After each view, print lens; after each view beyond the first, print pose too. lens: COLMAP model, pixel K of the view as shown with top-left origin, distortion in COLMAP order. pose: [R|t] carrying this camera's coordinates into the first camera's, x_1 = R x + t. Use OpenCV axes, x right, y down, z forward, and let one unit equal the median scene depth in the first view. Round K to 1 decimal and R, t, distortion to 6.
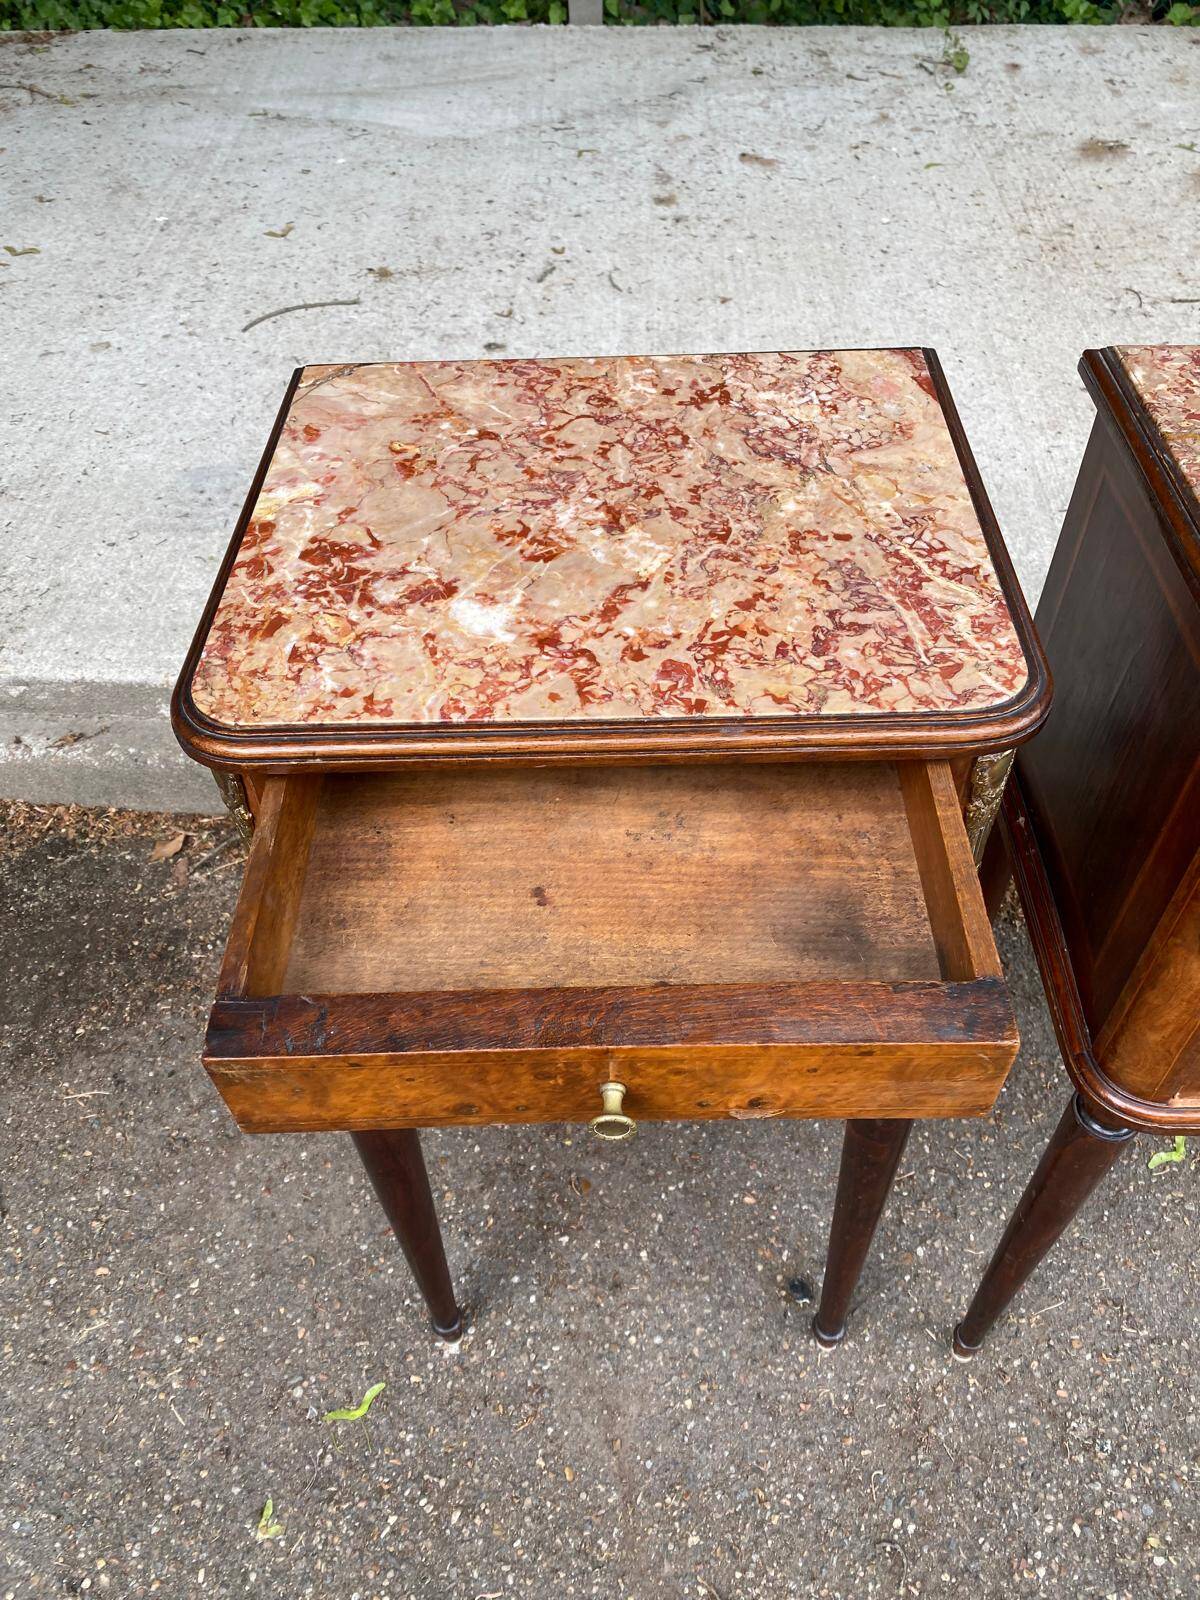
lens RADIAL K [[1225.3, 0, 621.4], [0, 1225.3, 802.3], [0, 0, 1]] dist [0.023645, -0.027117]
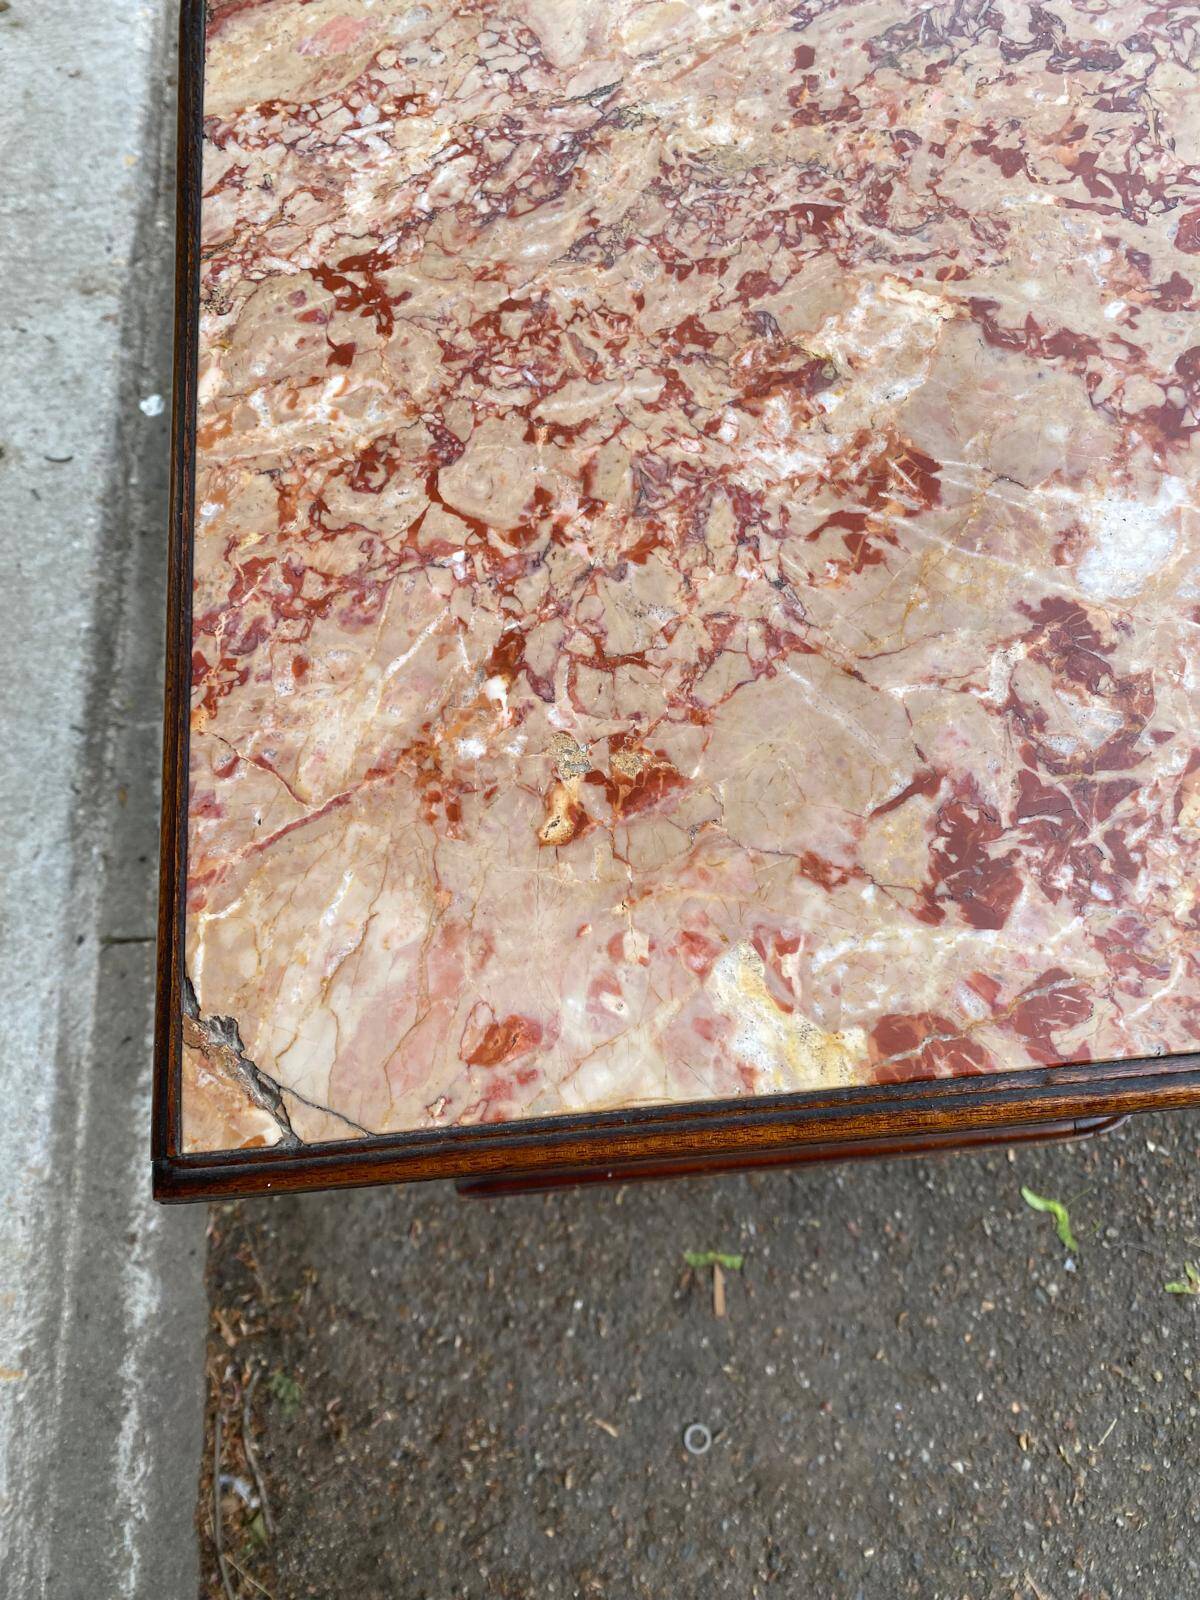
lens RADIAL K [[1225.3, 0, 594.2], [0, 1225.3, 801.8], [0, 0, 1]] dist [0.023645, -0.027117]
pose [[-0.086569, -0.932757, 0.349958, -0.218598], [0.804308, 0.141848, 0.577034, -0.355553], [-0.587873, 0.331427, 0.737944, 0.435012]]
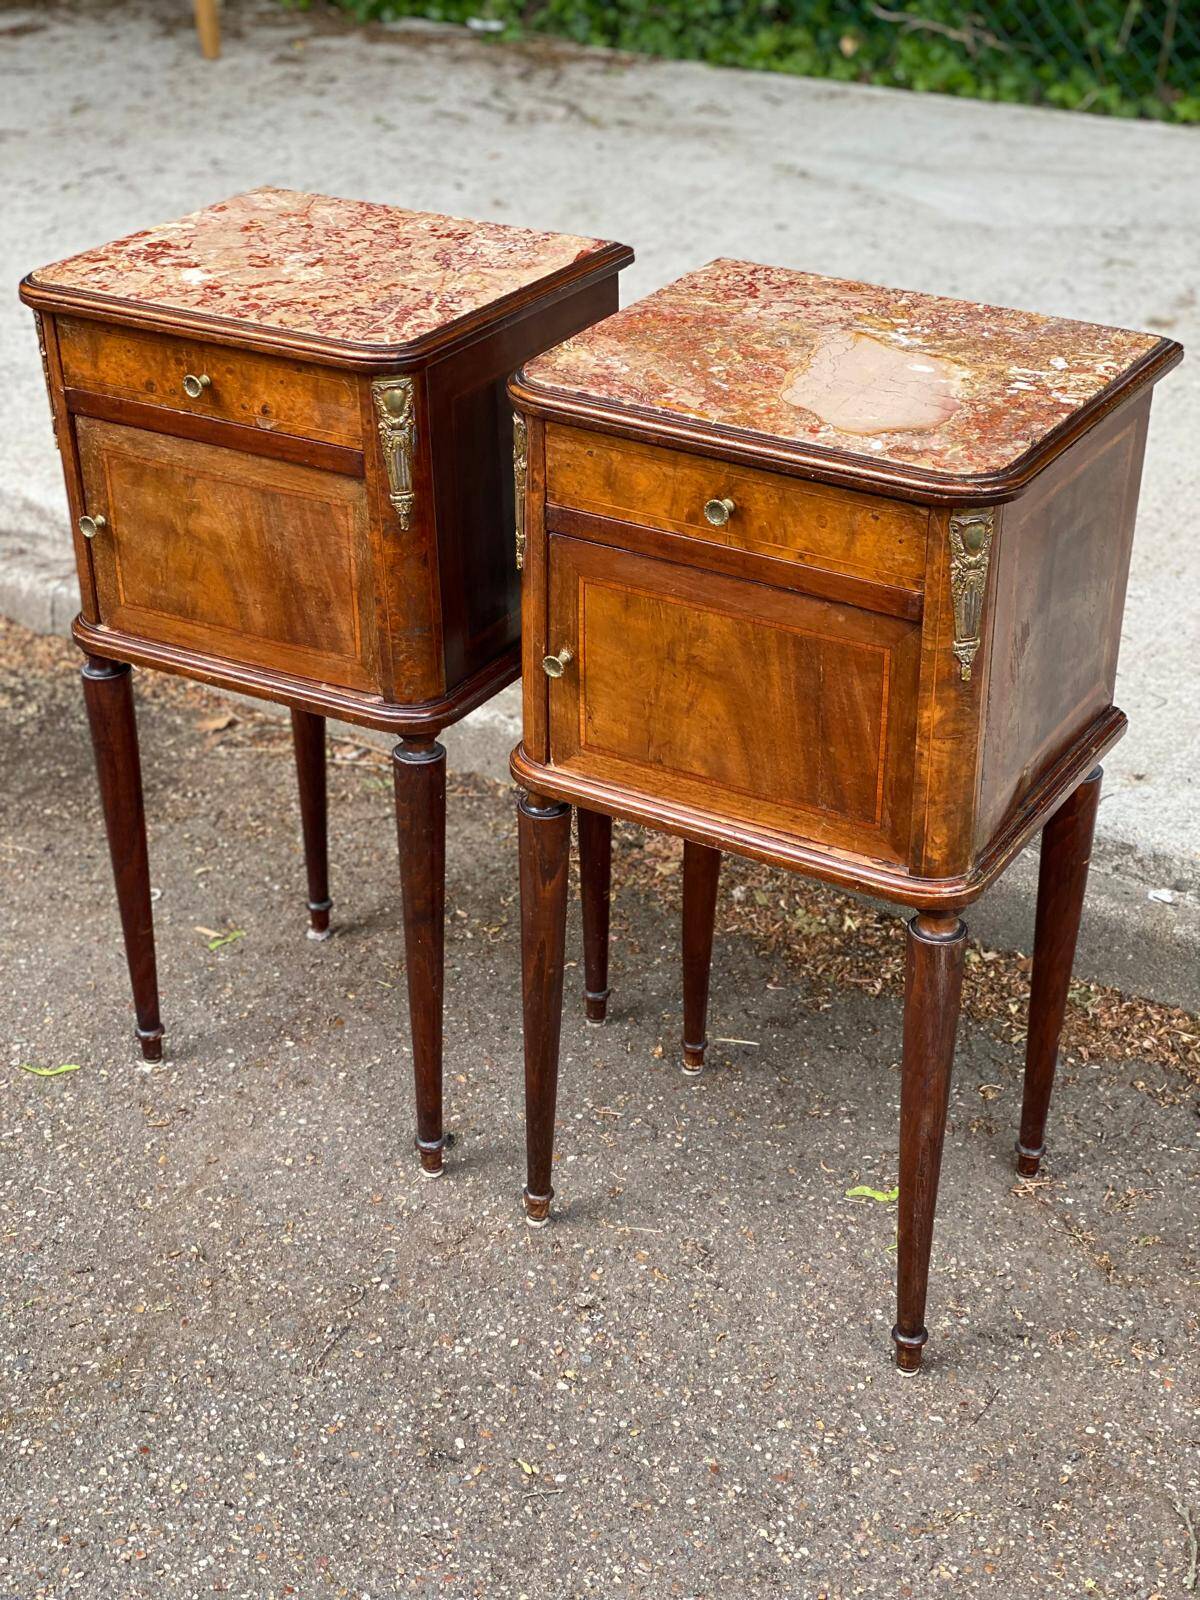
lens RADIAL K [[2399.4, 0, 596.4], [0, 2399.4, 804.7], [0, 0, 1]] dist [0.122757, 0.000000]
pose [[0.853465, 0.264221, -0.449204, 1.161299], [-0.385931, 0.899676, -0.204061, 0.551284], [0.350221, 0.347521, 0.869813, -0.831398]]
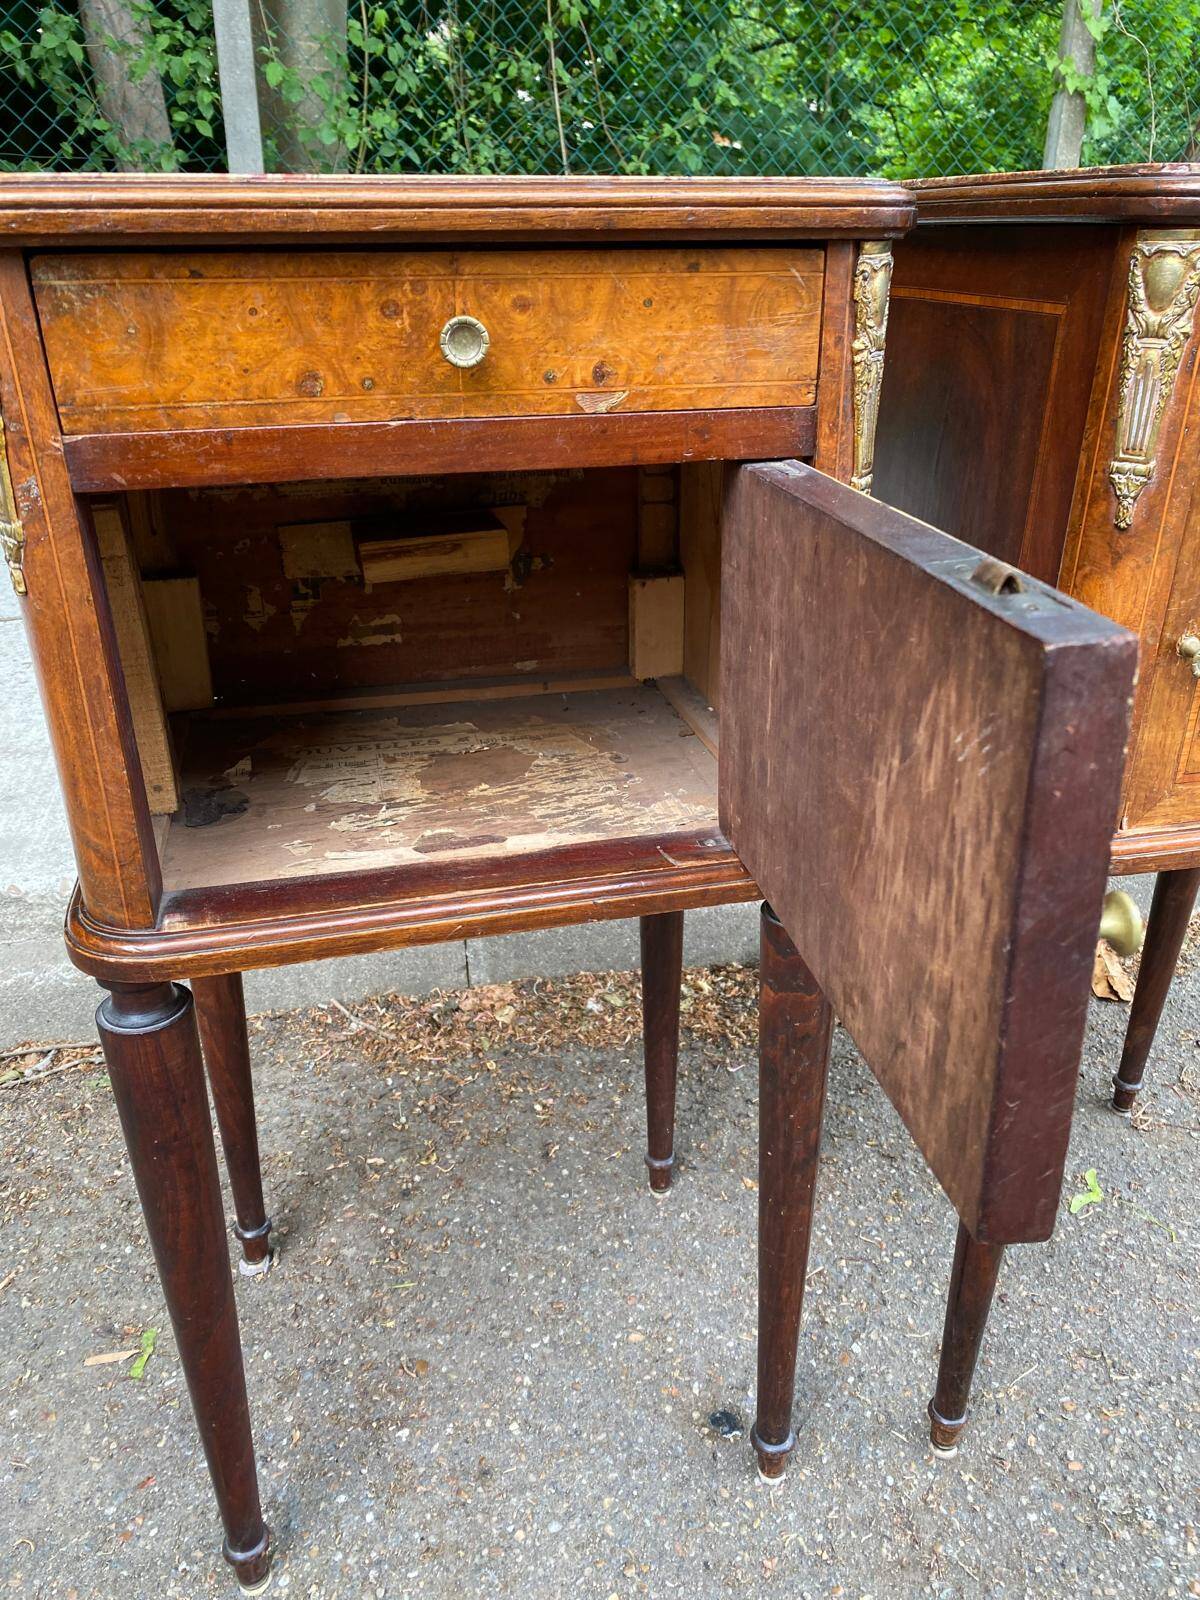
lens RADIAL K [[1225.3, 0, 614.4], [0, 1225.3, 798.7], [0, 0, 1]] dist [0.023645, -0.027117]
pose [[0.966592, -0.088518, 0.240551, -0.076437], [0.174955, 0.913707, -0.366785, 0.340274], [-0.187327, 0.396617, 0.898668, 0.193159]]
